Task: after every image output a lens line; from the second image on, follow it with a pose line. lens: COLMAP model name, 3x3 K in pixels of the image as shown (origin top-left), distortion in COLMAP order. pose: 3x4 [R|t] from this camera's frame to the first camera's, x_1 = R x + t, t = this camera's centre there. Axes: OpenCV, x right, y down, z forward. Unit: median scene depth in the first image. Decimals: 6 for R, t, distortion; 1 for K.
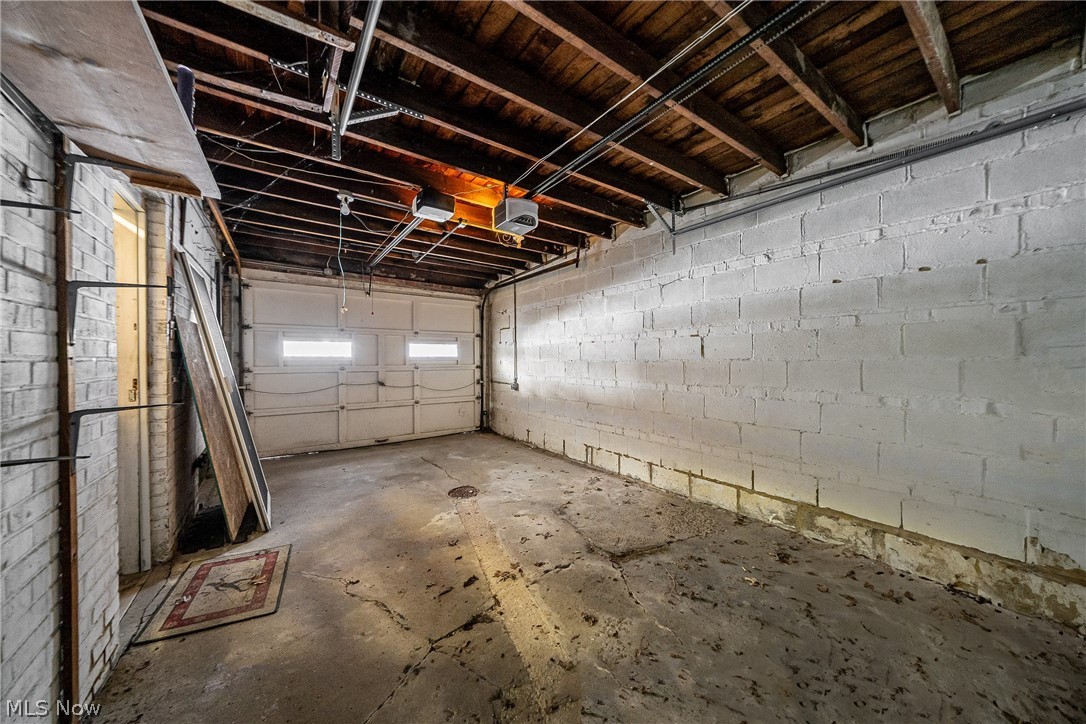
lens RADIAL K [[382.7, 0, 540.4], [0, 382.7, 364.7], [0, 0, 1]] dist [-0.000848, 0.000043]
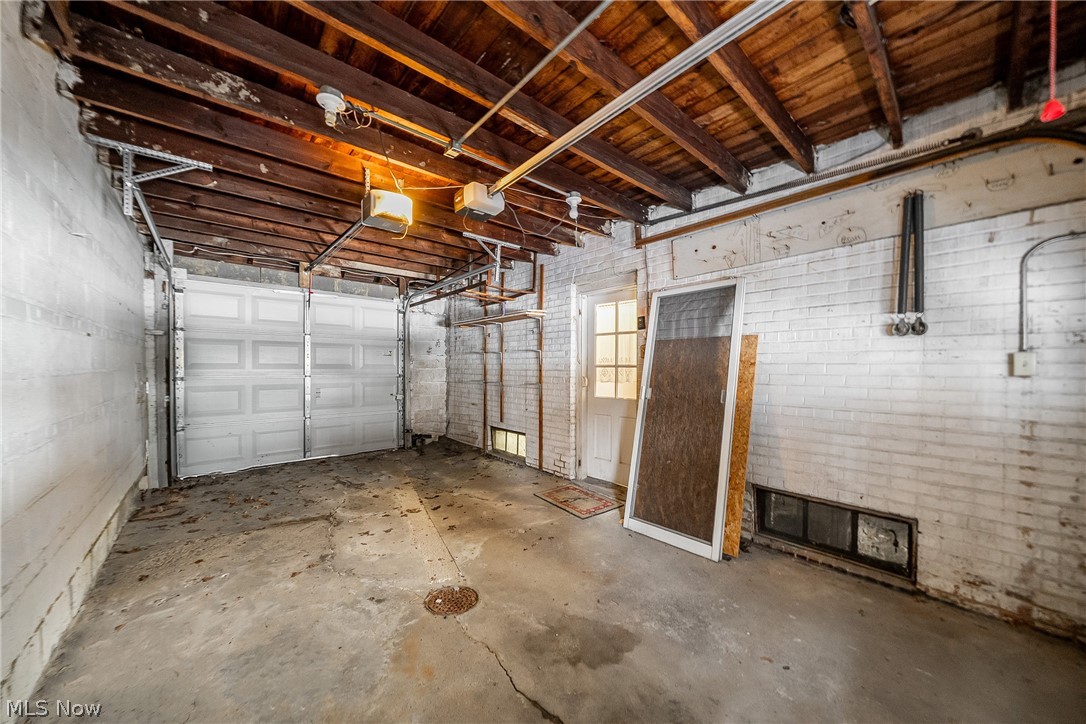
lens RADIAL K [[382.7, 0, 540.4], [0, 382.7, 364.7], [0, 0, 1]] dist [-0.000848, 0.000043]
pose [[-0.995367, -0.005955, -0.095961, -0.430242], [-0.006671, 0.999952, 0.007144, -0.048065], [0.095914, 0.007751, -0.995359, 2.466117]]
